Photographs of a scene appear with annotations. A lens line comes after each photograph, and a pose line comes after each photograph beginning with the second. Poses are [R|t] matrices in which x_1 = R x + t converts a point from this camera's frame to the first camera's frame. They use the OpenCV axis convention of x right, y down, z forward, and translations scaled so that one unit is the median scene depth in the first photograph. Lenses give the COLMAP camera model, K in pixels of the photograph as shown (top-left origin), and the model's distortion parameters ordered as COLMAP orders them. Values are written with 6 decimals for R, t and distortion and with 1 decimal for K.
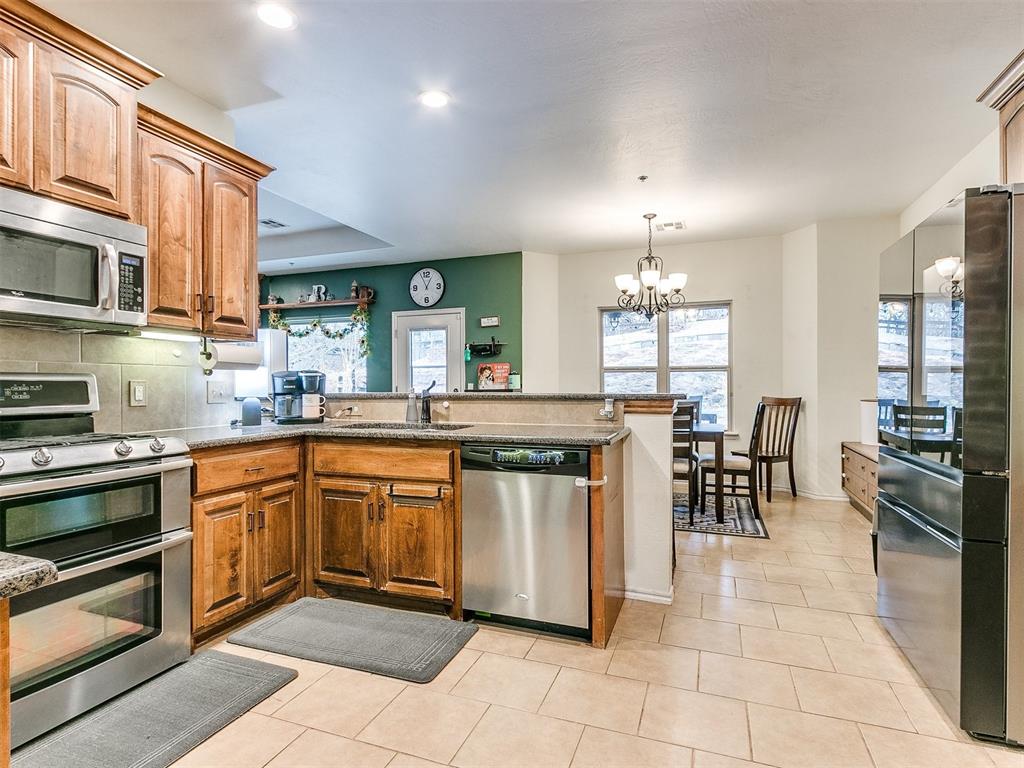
lens RADIAL K [[538.2, 0, 505.0], [0, 538.2, 383.7], [0, 0, 1]] dist [0.006687, -0.003288]
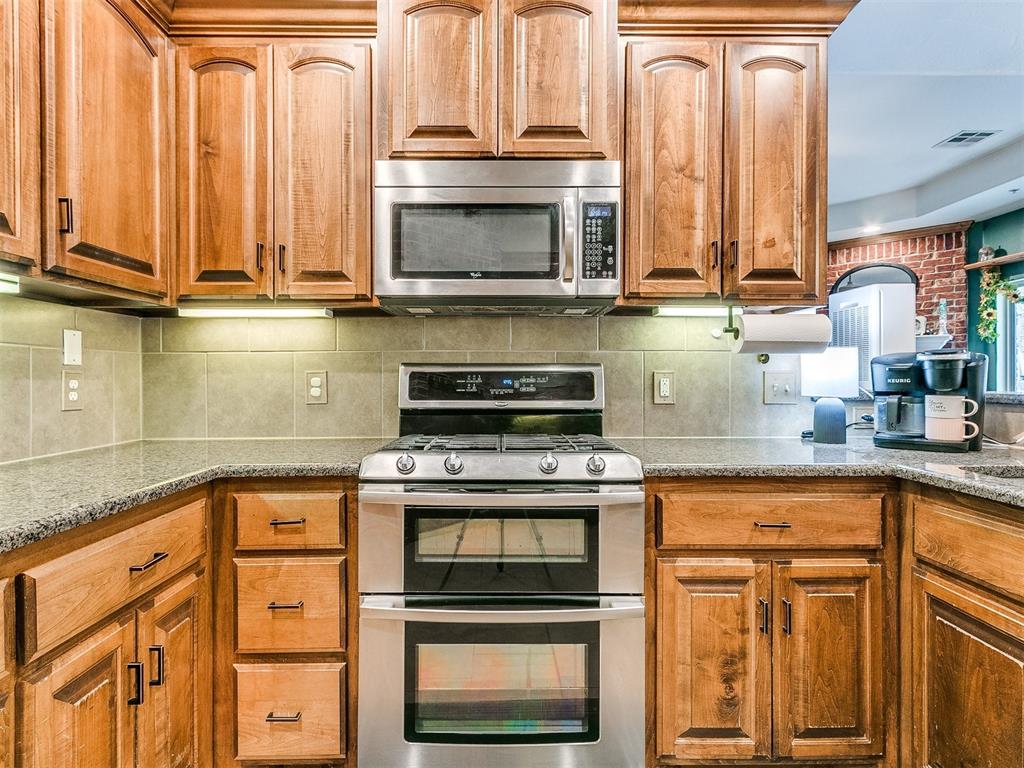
lens RADIAL K [[538.2, 0, 510.7], [0, 538.2, 377.5], [0, 0, 1]] dist [0.006687, -0.003288]
pose [[0.369507, 0.004234, -0.929218, -0.034834], [-0.000100, 0.999990, 0.004516, -0.000259], [0.929228, -0.001576, 0.369503, 0.503130]]
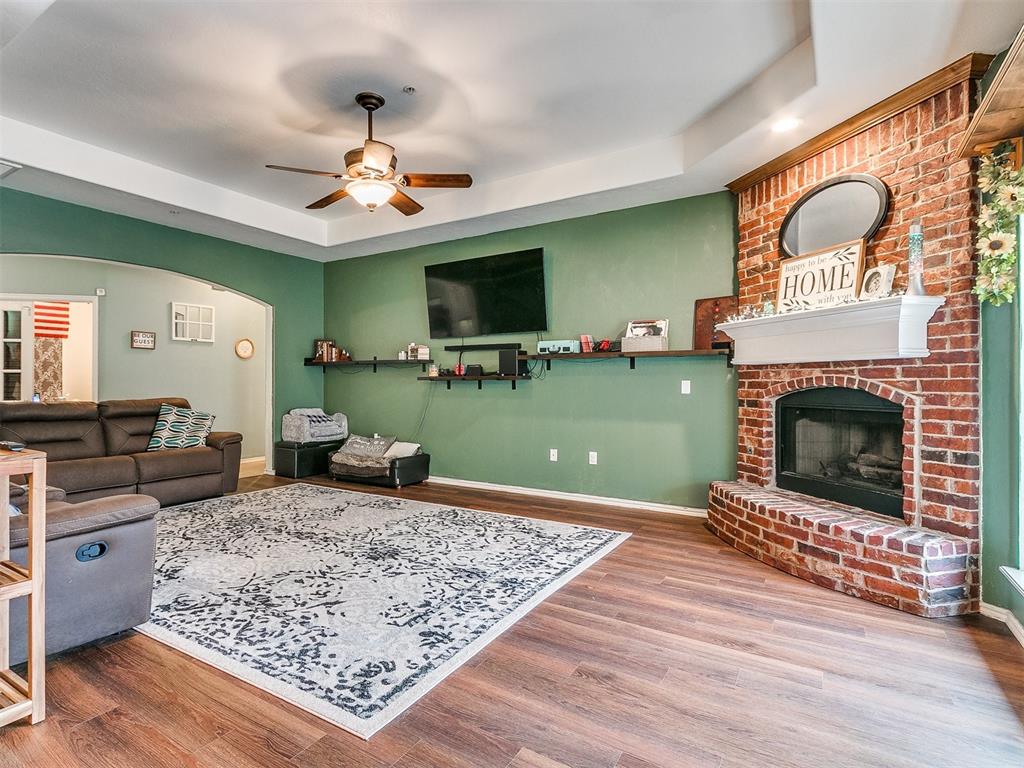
lens RADIAL K [[538.2, 0, 493.5], [0, 538.2, 380.5], [0, 0, 1]] dist [0.006687, -0.003288]
pose [[-0.187807, 0.000902, -0.982206, -0.151557], [0.004924, 0.999988, -0.000023, 0.005696], [0.982194, -0.004841, -0.187809, 2.183247]]
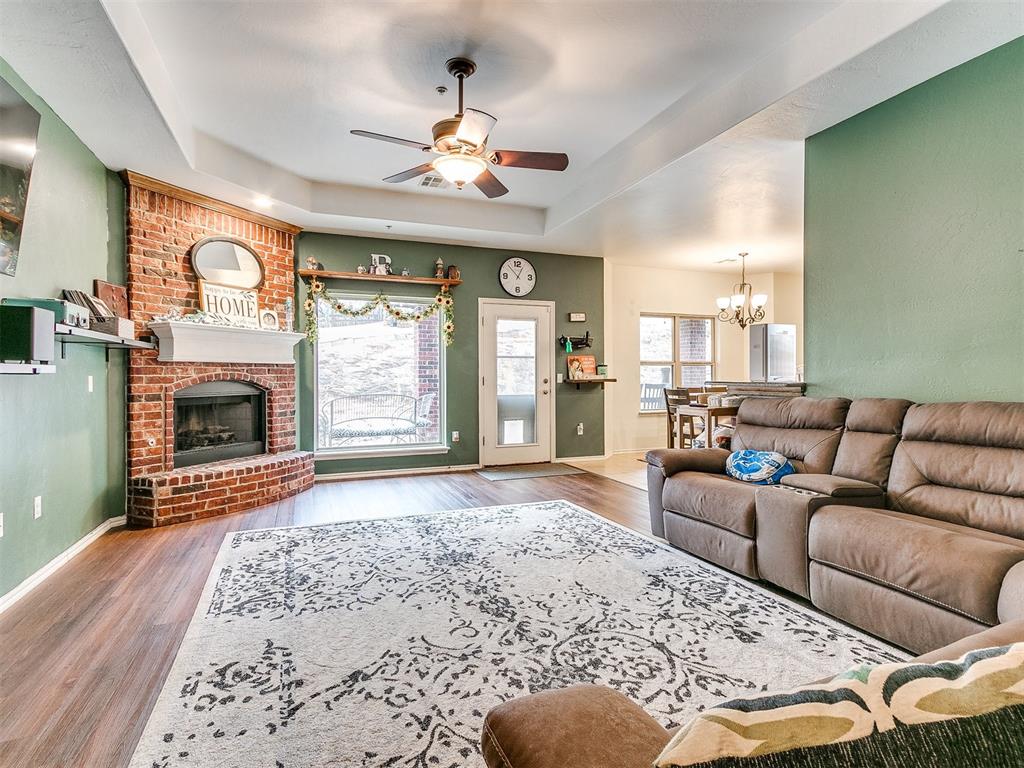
lens RADIAL K [[538.2, 0, 516.4], [0, 538.2, 379.1], [0, 0, 1]] dist [0.006687, -0.003288]
pose [[0.737522, -0.004005, 0.675312, -2.092050], [-0.002135, 0.999964, 0.008261, 0.003193], [-0.675320, -0.007534, 0.737486, 0.684464]]
